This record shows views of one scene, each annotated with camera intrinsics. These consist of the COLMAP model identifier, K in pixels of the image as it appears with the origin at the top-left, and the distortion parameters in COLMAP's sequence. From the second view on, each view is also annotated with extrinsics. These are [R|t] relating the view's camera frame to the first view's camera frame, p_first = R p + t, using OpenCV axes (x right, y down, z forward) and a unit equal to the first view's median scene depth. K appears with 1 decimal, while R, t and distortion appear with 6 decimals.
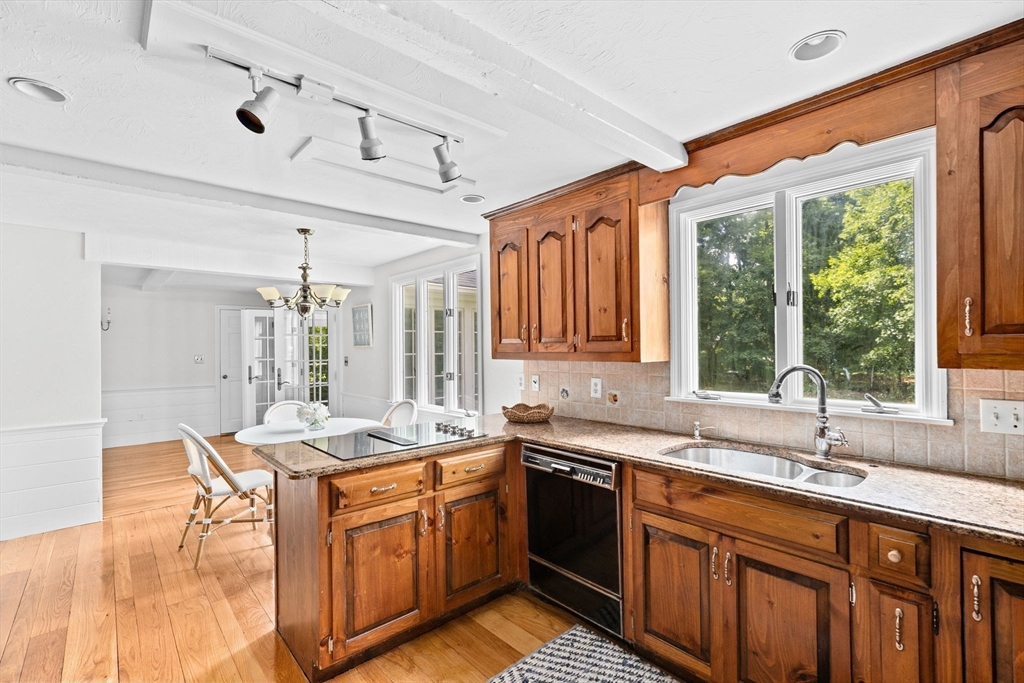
lens RADIAL K [[457.2, 0, 511.3], [0, 457.2, 342.6], [0, 0, 1]] dist [0.000497, 0.001436]
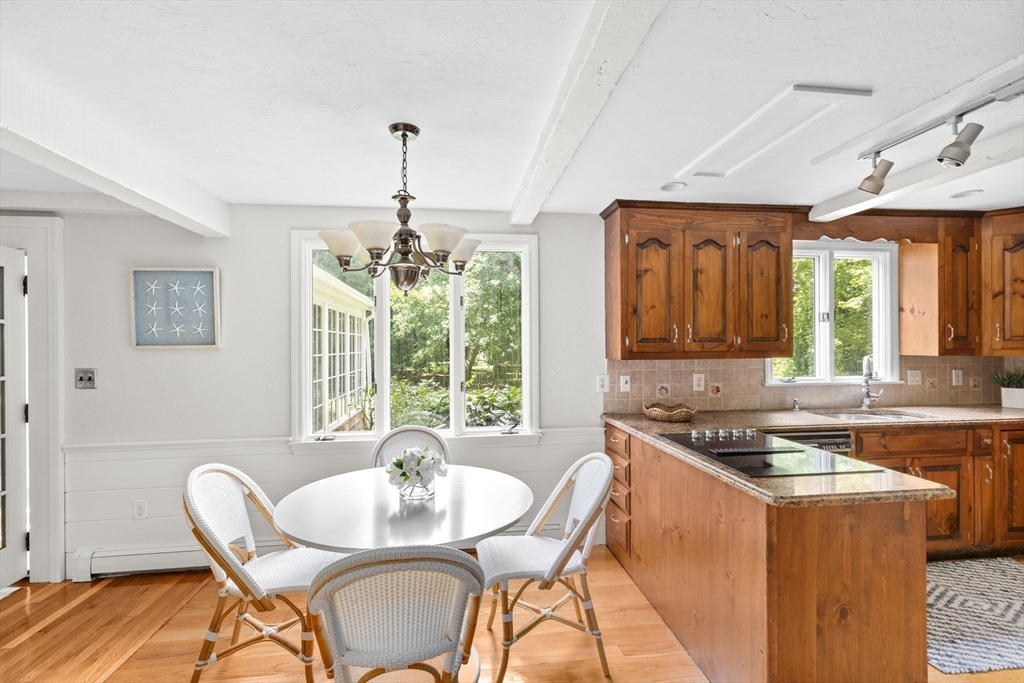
lens RADIAL K [[457.2, 0, 512.9], [0, 457.2, 343.8], [0, 0, 1]] dist [0.000497, 0.001436]
pose [[0.563736, 0.005230, 0.825939, -1.043091], [-0.005551, 0.999981, -0.002543, 0.008409], [-0.825937, -0.003152, 0.563754, 0.757414]]
